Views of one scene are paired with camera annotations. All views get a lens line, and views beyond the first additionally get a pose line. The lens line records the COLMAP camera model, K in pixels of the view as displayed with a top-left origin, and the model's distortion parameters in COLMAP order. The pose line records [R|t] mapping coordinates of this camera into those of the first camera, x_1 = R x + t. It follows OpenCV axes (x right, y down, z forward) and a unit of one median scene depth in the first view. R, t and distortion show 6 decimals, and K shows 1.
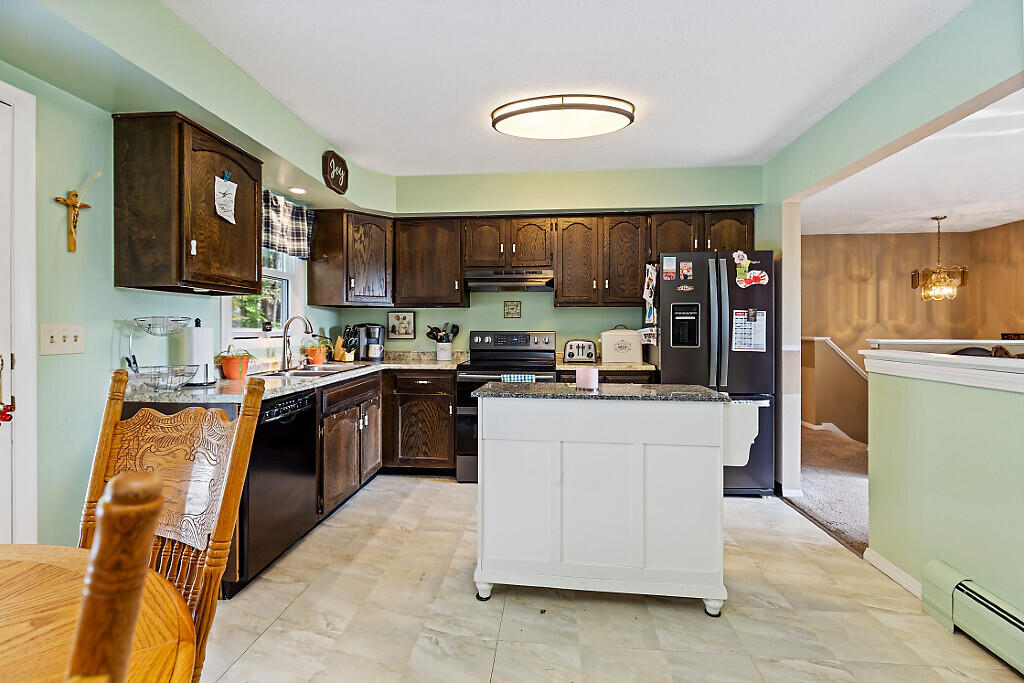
lens RADIAL K [[456.4, 0, 512.6], [0, 456.4, 329.3], [0, 0, 1]] dist [-0.001990, -0.000281]
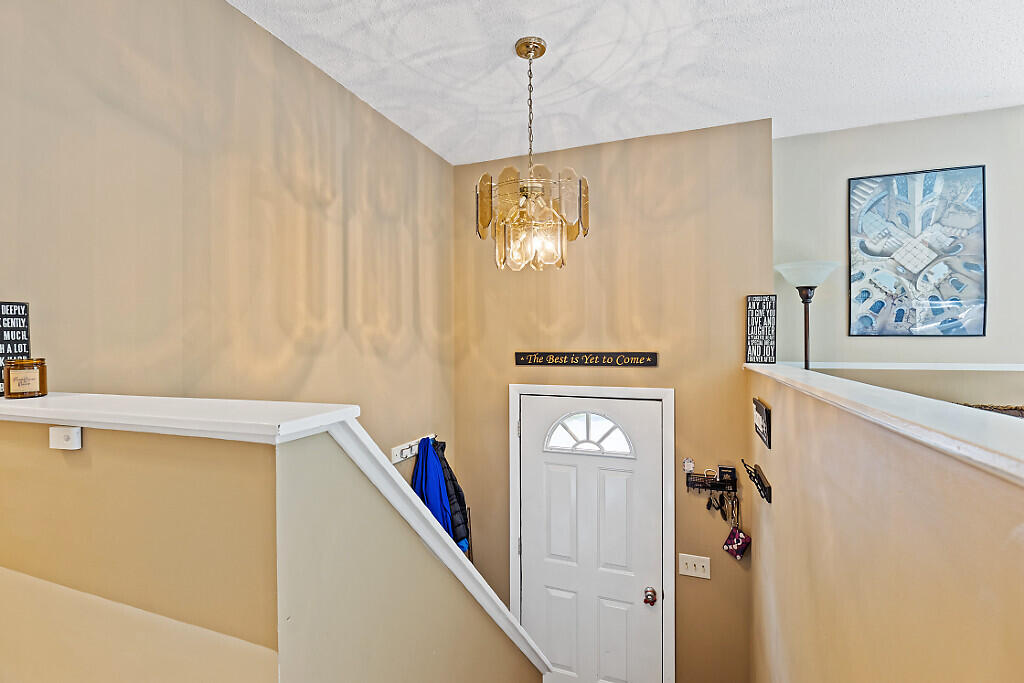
lens RADIAL K [[471.7, 0, 509.1], [0, 471.7, 339.5], [0, 0, 1]] dist [-0.002867, -0.000782]
pose [[0.272805, 0.003270, 0.962064, 0.540863], [0.006962, 0.999961, -0.005373, -0.004293], [-0.962044, 0.008164, 0.272772, 0.882464]]
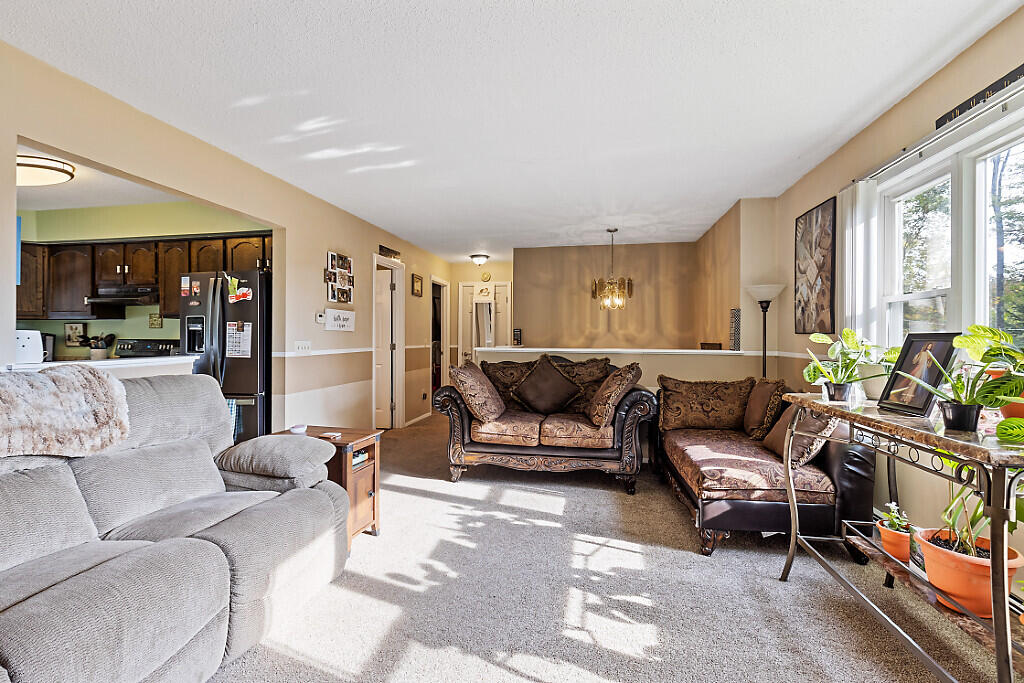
lens RADIAL K [[471.7, 0, 509.1], [0, 471.7, 339.5], [0, 0, 1]] dist [-0.002867, -0.000782]
pose [[0.995847, 0.001434, -0.091035, 0.773771], [-0.001188, 0.999995, 0.002757, -0.000482], [0.091038, -0.002637, 0.995844, -0.083680]]
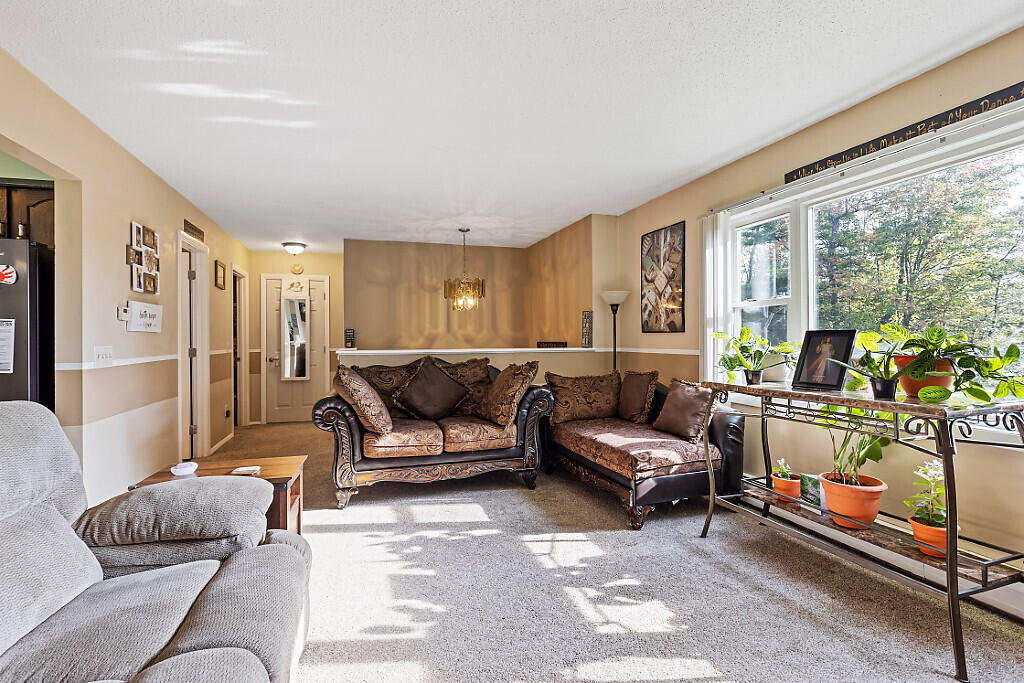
lens RADIAL K [[480.2, 0, 511.2], [0, 480.2, 337.9], [0, 0, 1]] dist [0.003111, -0.000005]
pose [[0.918474, -0.009202, 0.395374, 0.582568], [0.010635, 0.999942, -0.001433, 0.000555], [-0.395338, 0.005521, 0.918519, -0.035217]]
